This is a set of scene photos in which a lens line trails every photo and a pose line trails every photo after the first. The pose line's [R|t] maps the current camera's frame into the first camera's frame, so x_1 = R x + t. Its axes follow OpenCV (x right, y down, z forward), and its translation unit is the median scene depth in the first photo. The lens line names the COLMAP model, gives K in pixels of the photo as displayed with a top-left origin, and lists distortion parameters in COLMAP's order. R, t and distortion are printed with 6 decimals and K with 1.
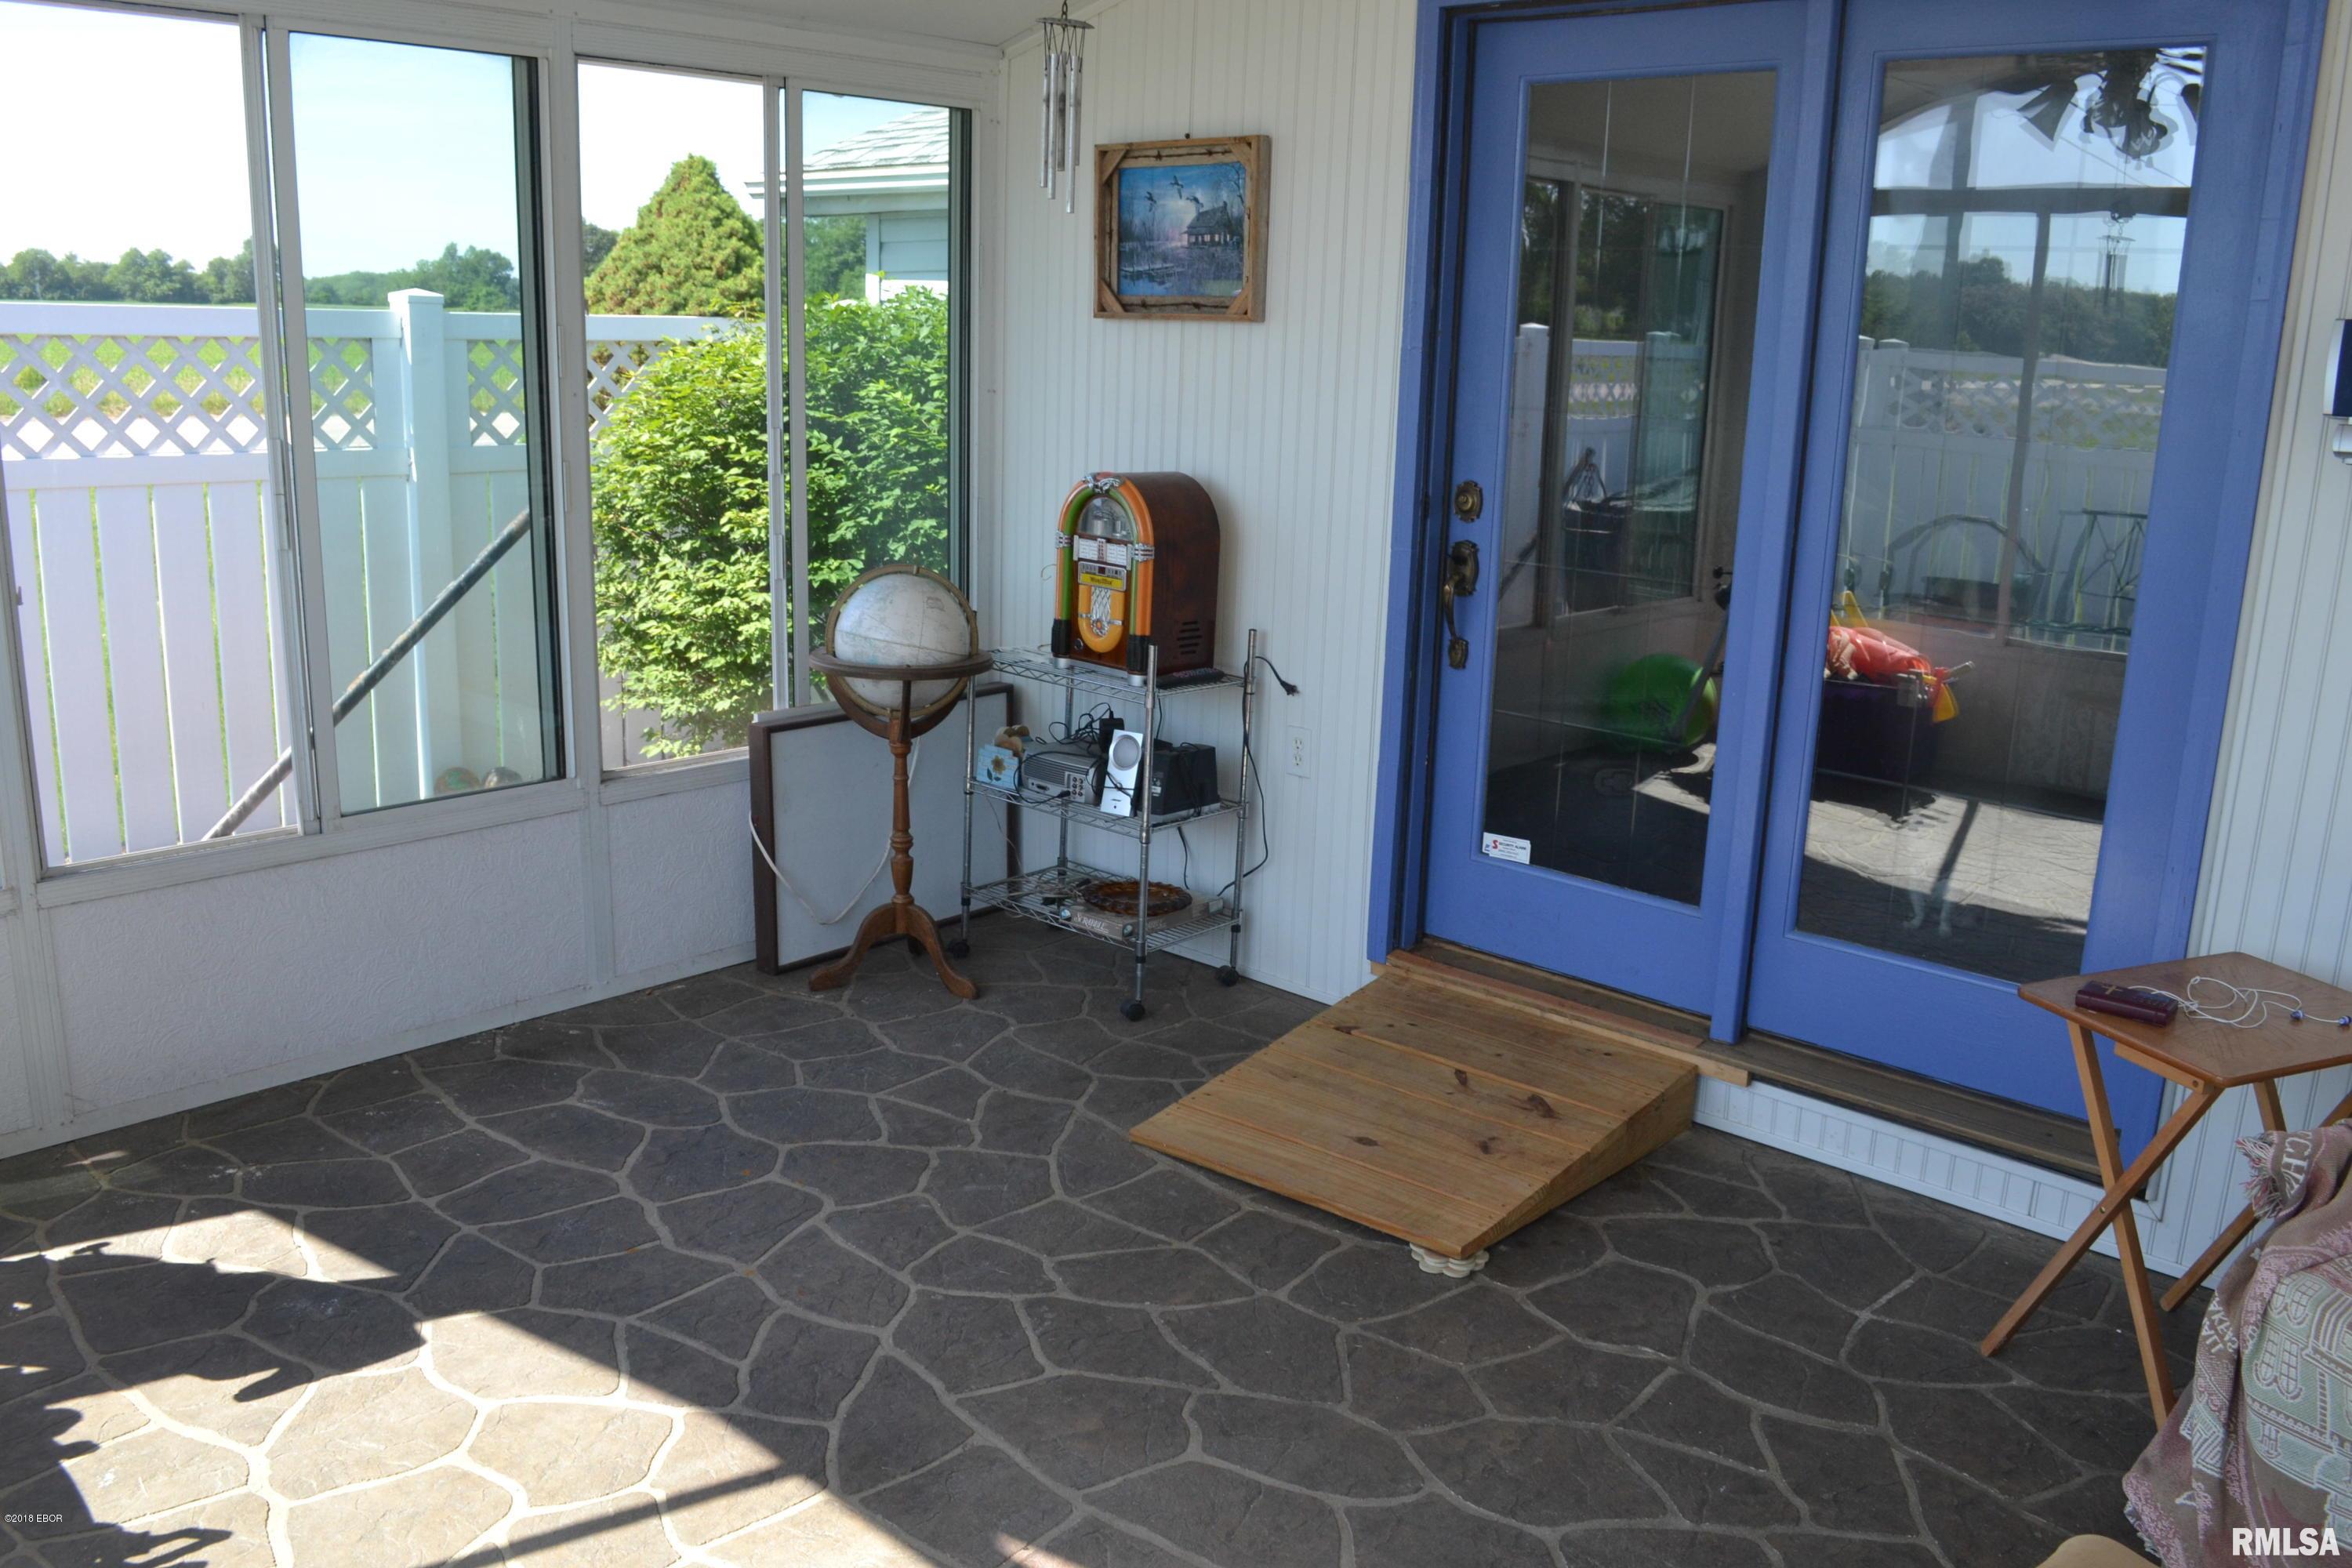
lens RADIAL K [[1884.4, 0, 1165.6], [0, 1884.4, 792.4], [0, 0, 1]] dist [-0.083352, 0.010631]
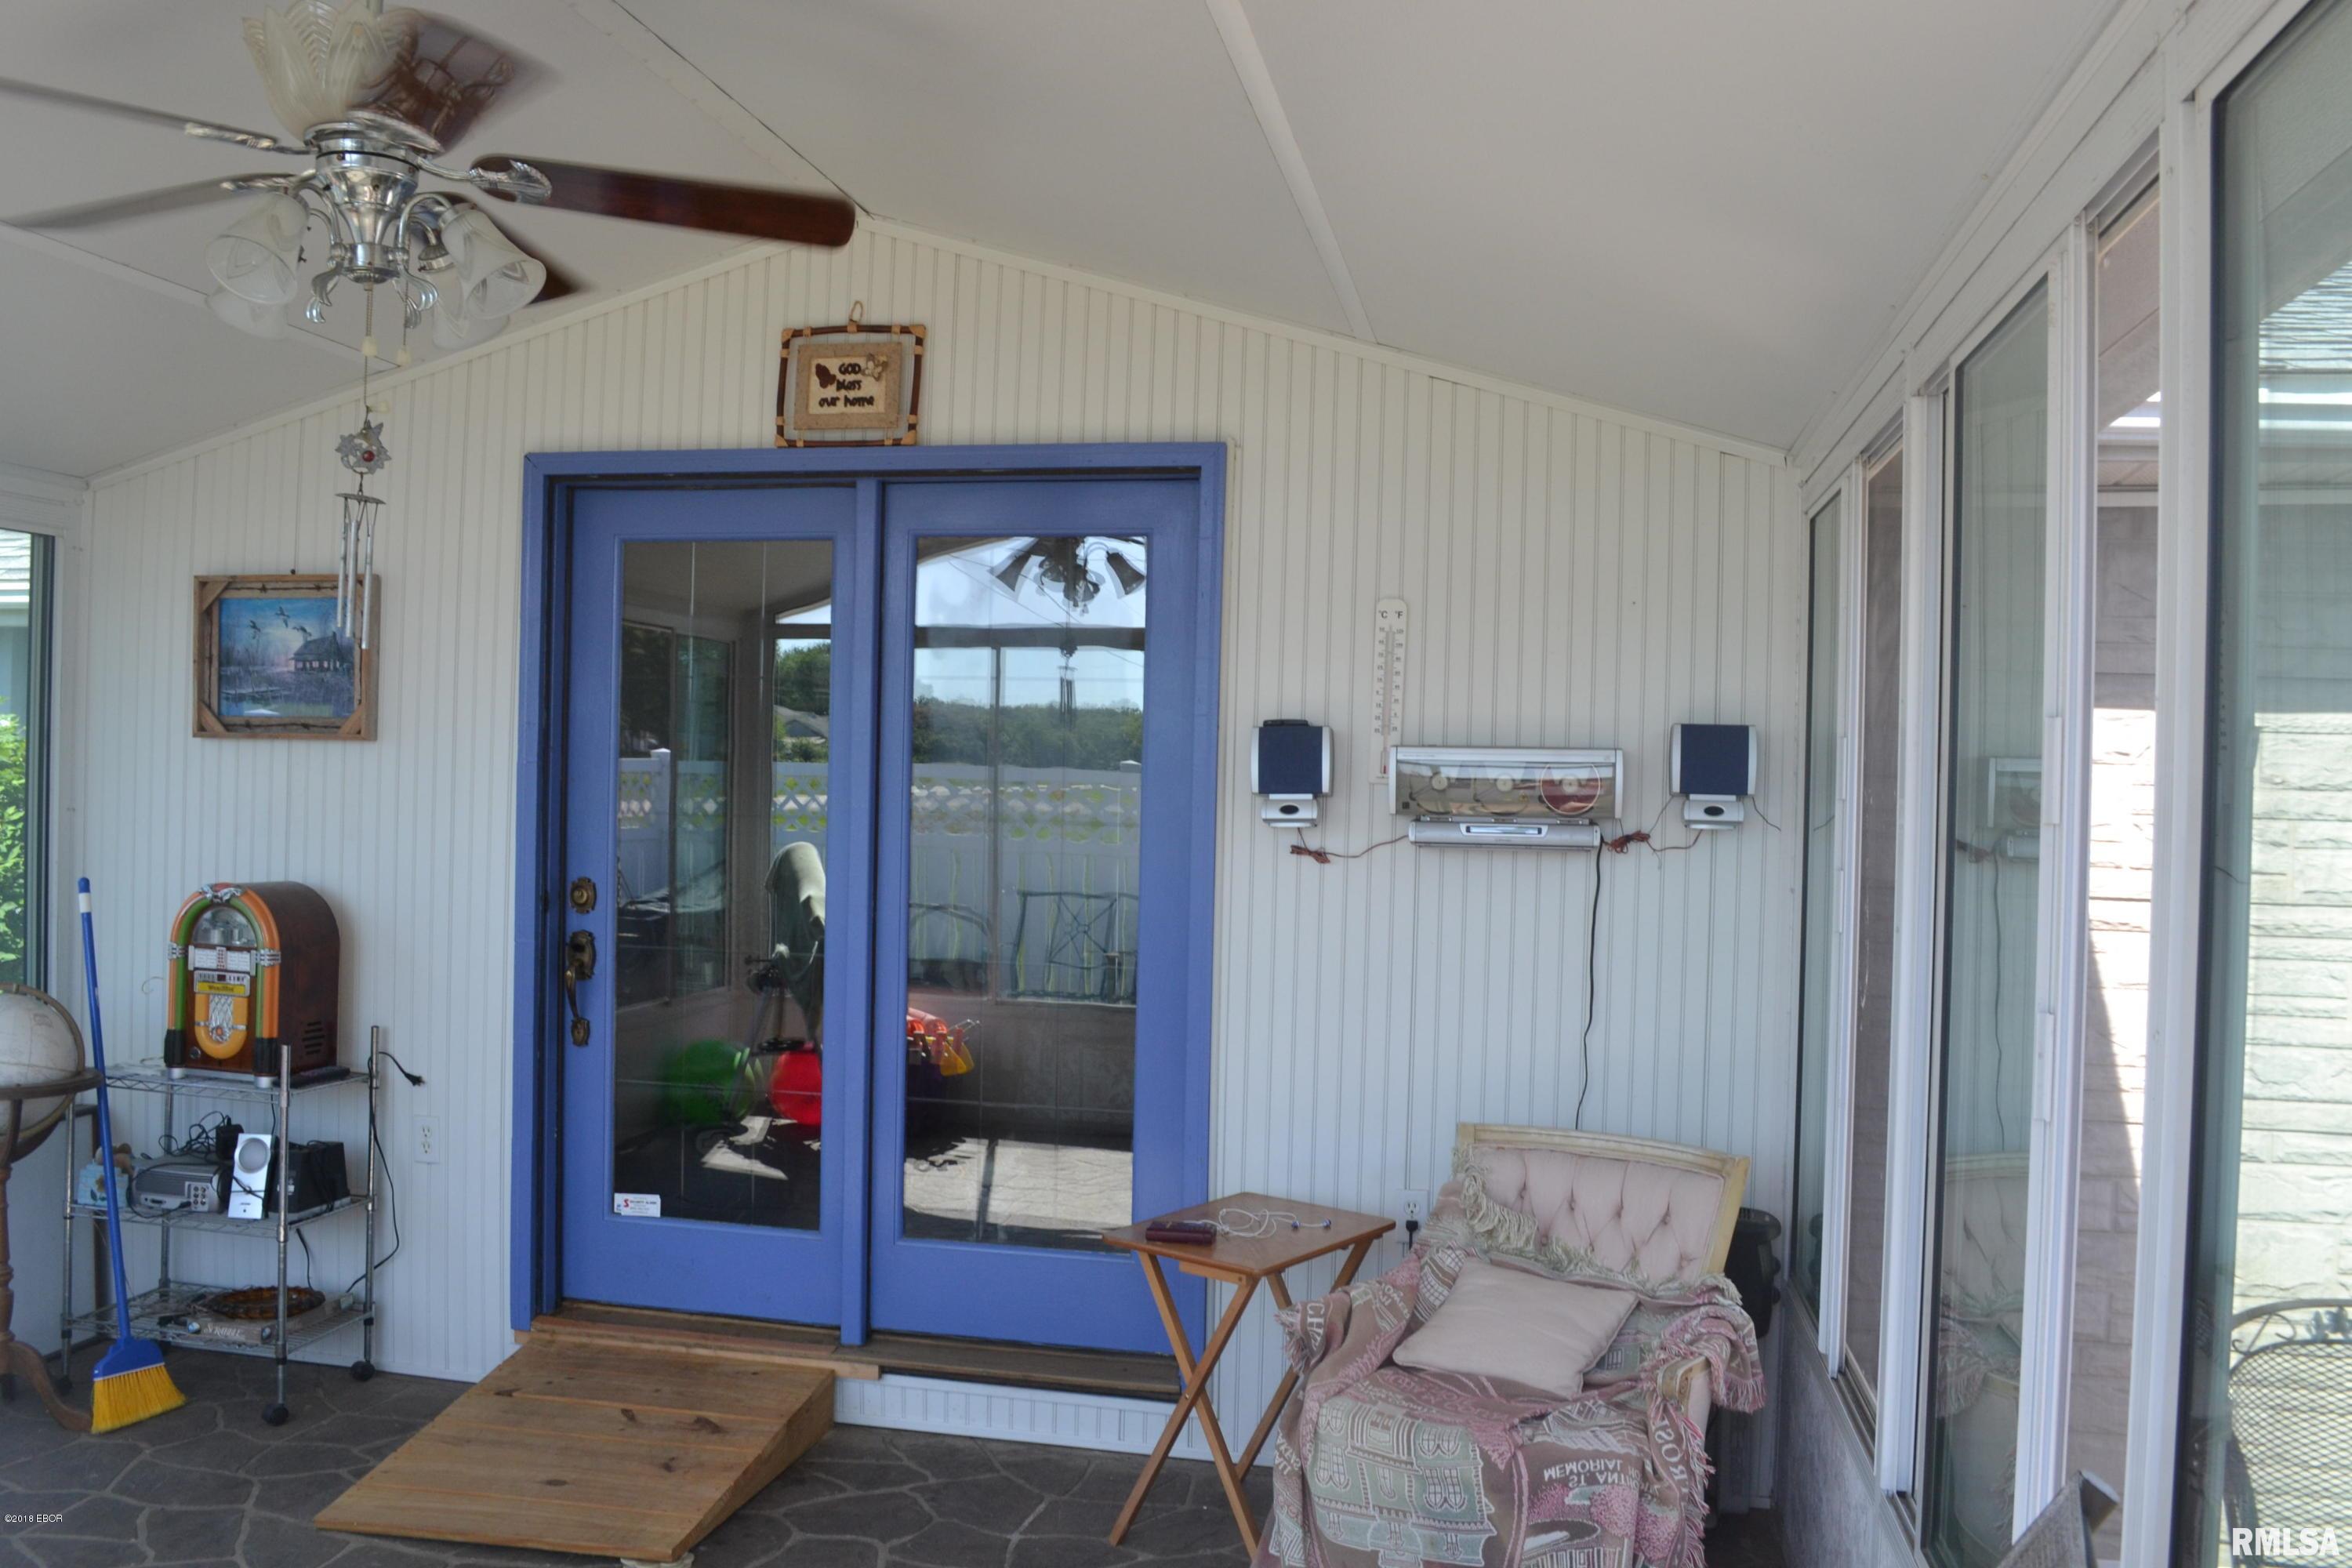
lens RADIAL K [[1884.4, 0, 1161.2], [0, 1884.4, 784.7], [0, 0, 1]] dist [-0.083352, 0.010631]
pose [[0.857347, -0.011018, 0.514620, -0.115356], [0.125334, 0.974149, -0.187948, 0.033538], [-0.499246, 0.225636, 0.836565, -0.123006]]
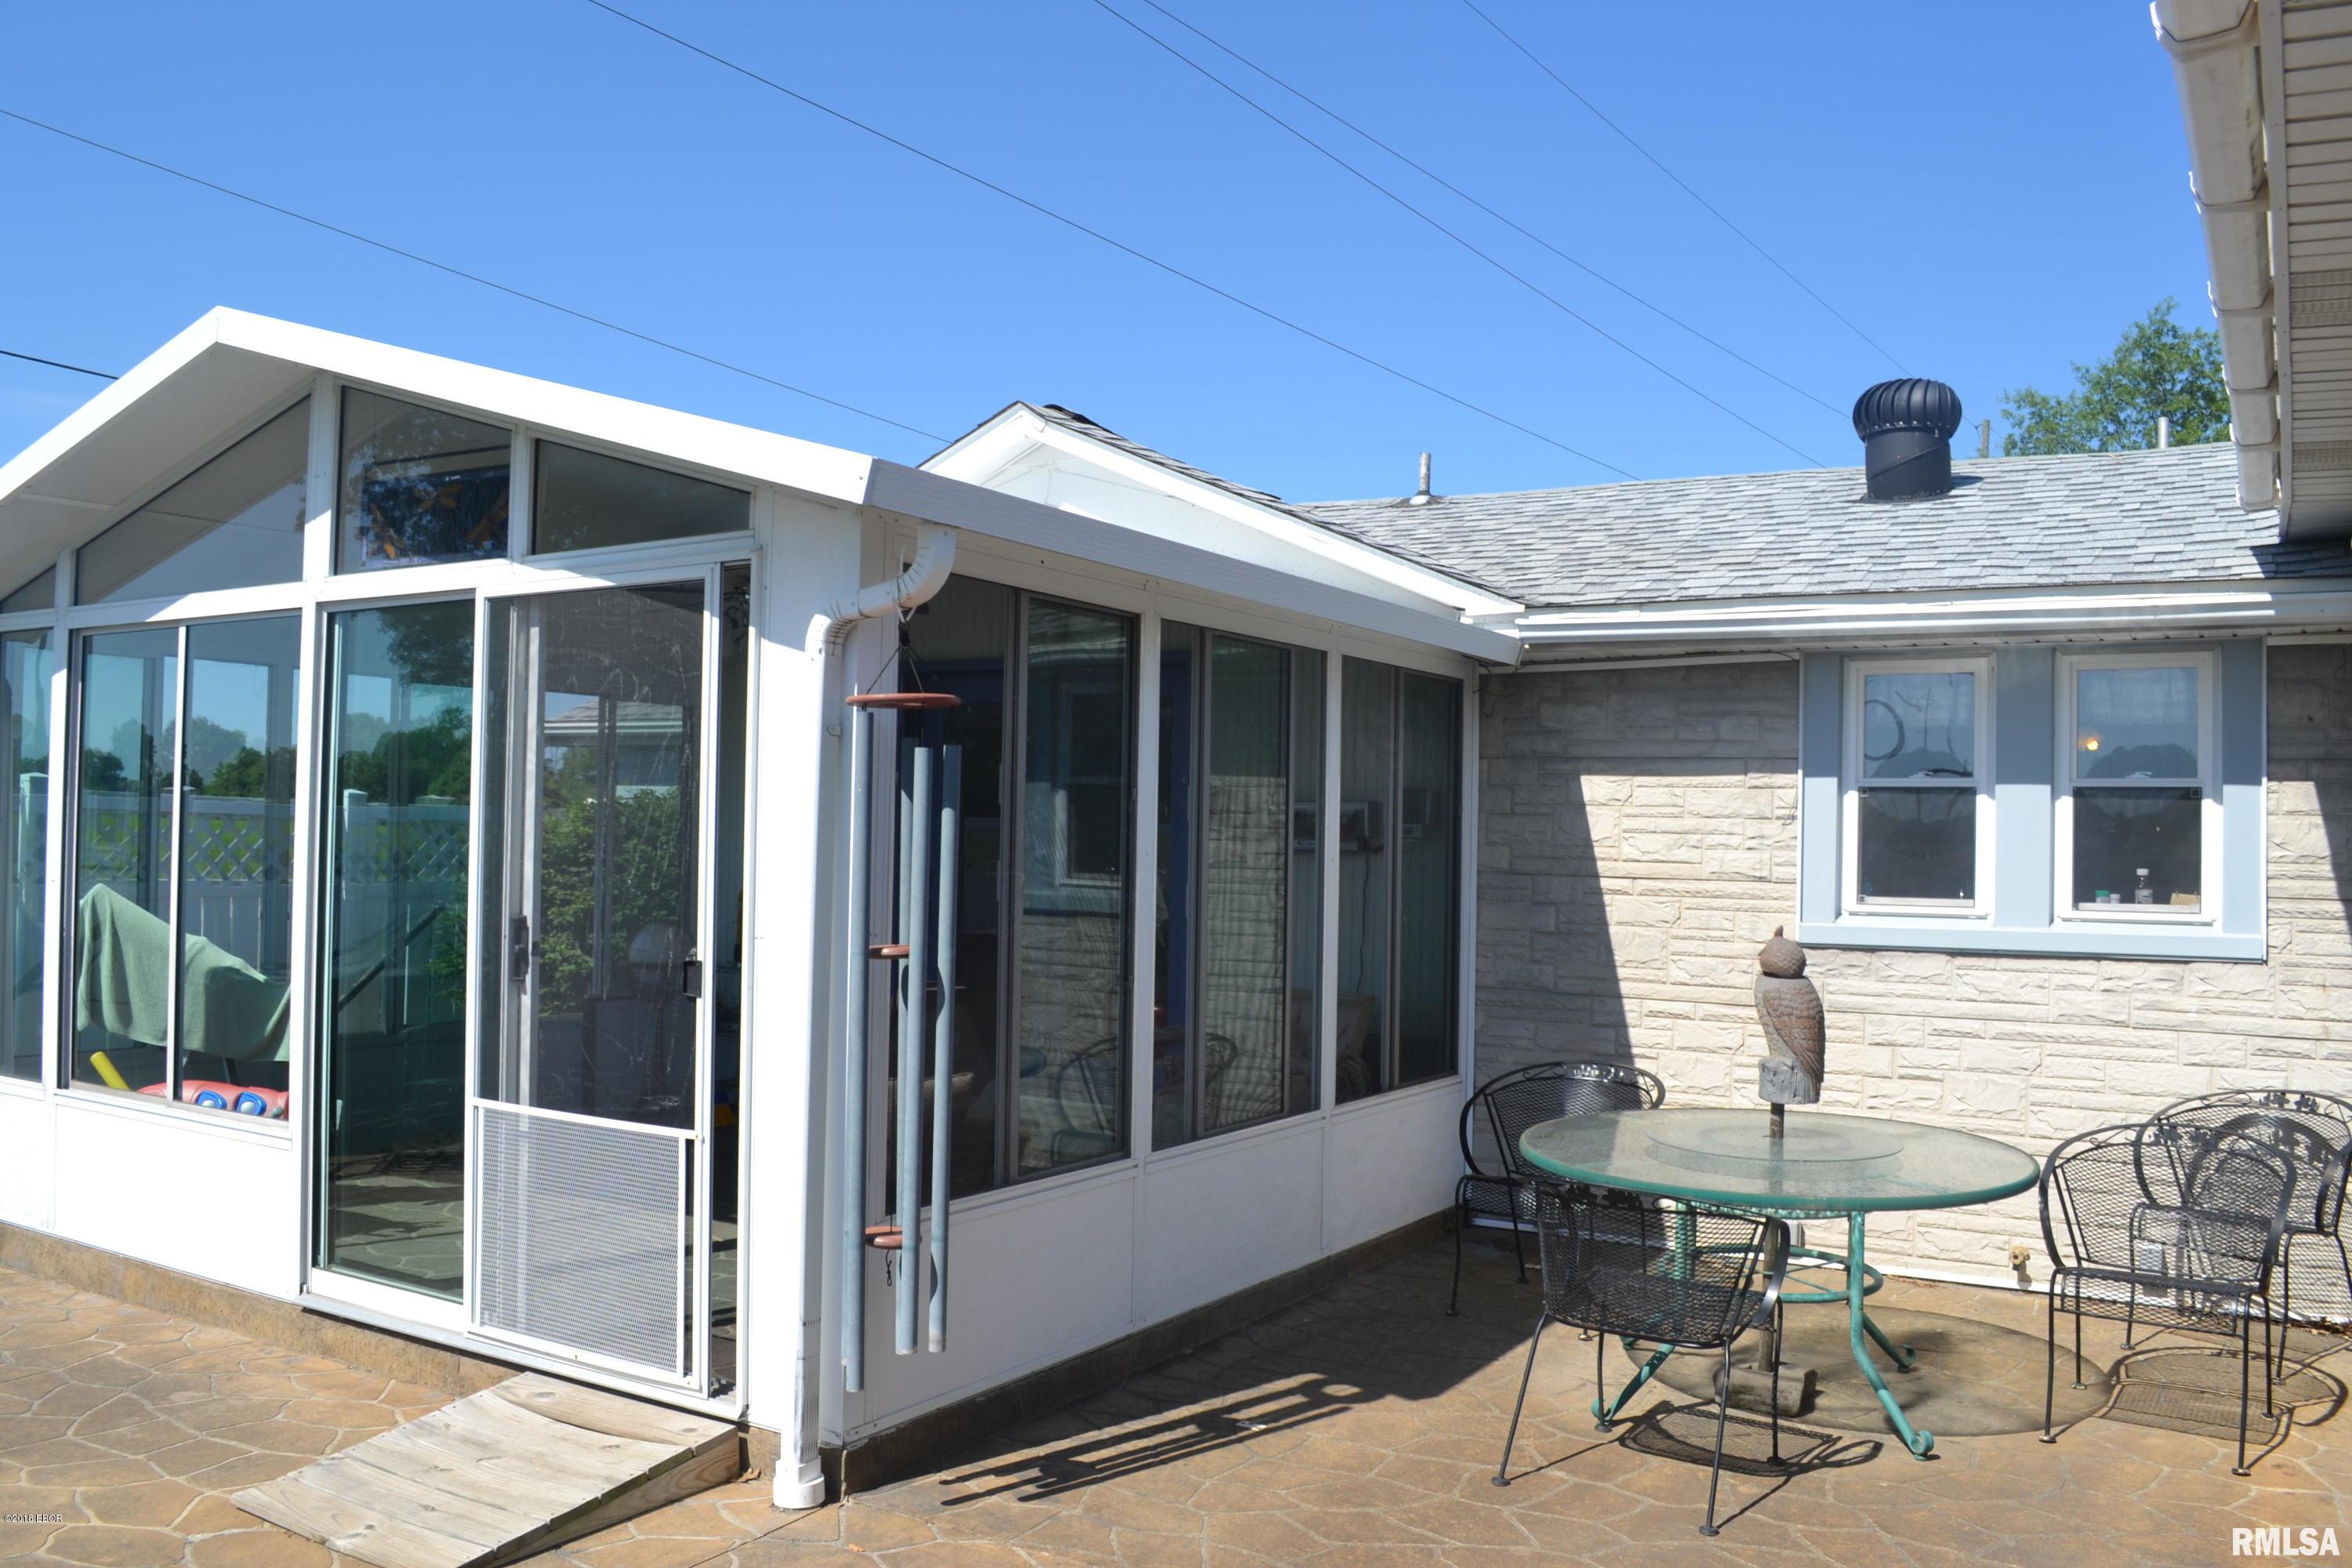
lens RADIAL K [[1884.4, 0, 1167.5], [0, 1884.4, 784.2], [0, 0, 1]] dist [-0.083352, 0.010631]
pose [[0.982166, -0.006162, 0.187913, 0.024450], [0.055107, 0.965002, -0.256385, 0.319090], [-0.179757, 0.262168, 0.948132, -1.190864]]
